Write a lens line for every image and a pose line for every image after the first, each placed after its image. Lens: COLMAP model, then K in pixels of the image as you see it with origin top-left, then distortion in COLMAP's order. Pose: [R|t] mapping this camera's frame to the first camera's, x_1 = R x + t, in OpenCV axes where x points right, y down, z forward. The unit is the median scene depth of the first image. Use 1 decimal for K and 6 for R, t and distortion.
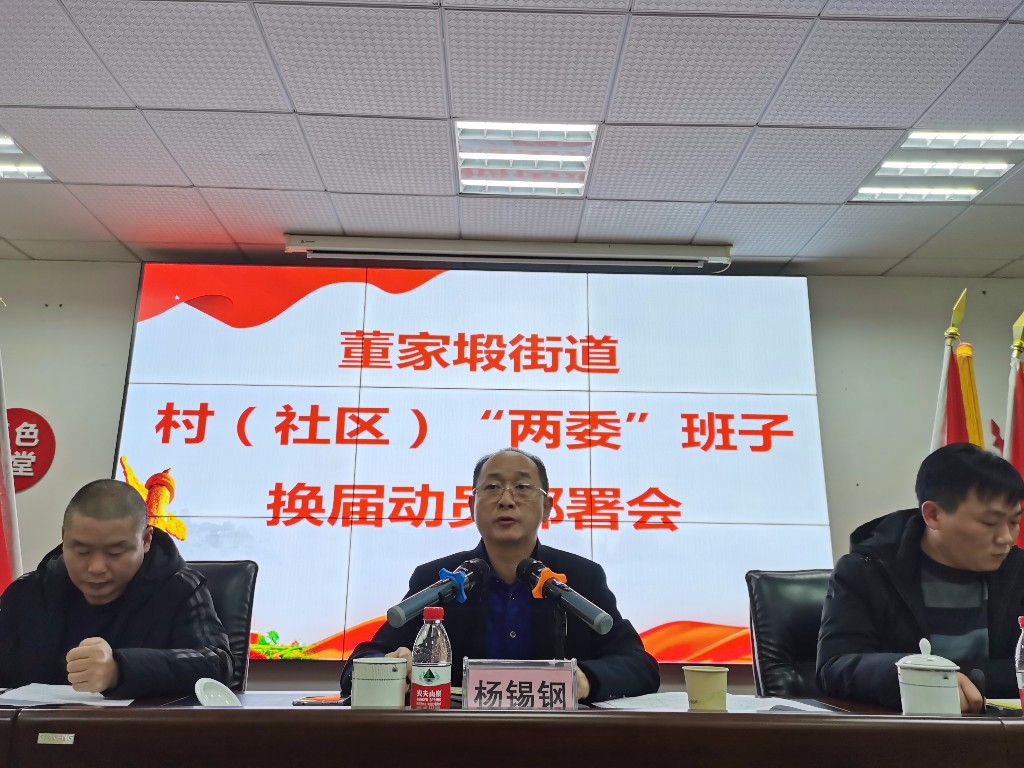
lens RADIAL K [[798.7, 0, 509.3], [0, 798.7, 381.8], [0, 0, 1]] dist [0.052108, 0.000073]
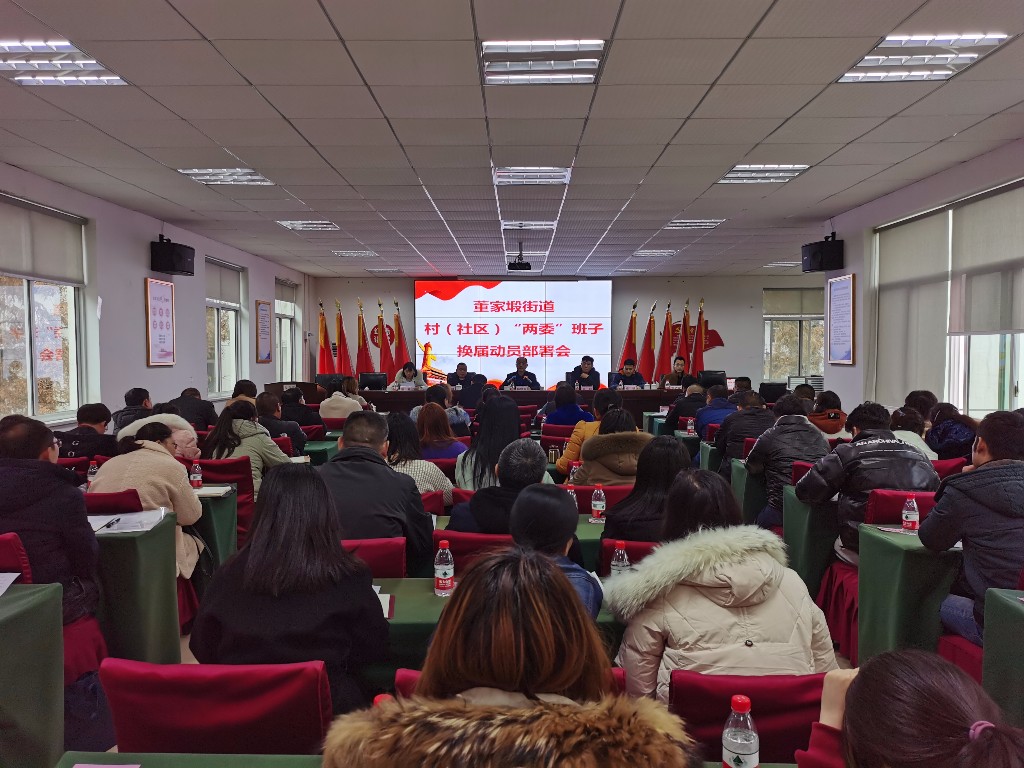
lens RADIAL K [[798.7, 0, 510.8], [0, 798.7, 385.2], [0, 0, 1]] dist [0.052108, 0.000073]
pose [[0.999522, -0.010239, -0.029159, 0.047983], [0.018437, 0.954781, 0.296737, -0.750705], [0.024802, -0.297132, 0.954514, -2.439176]]
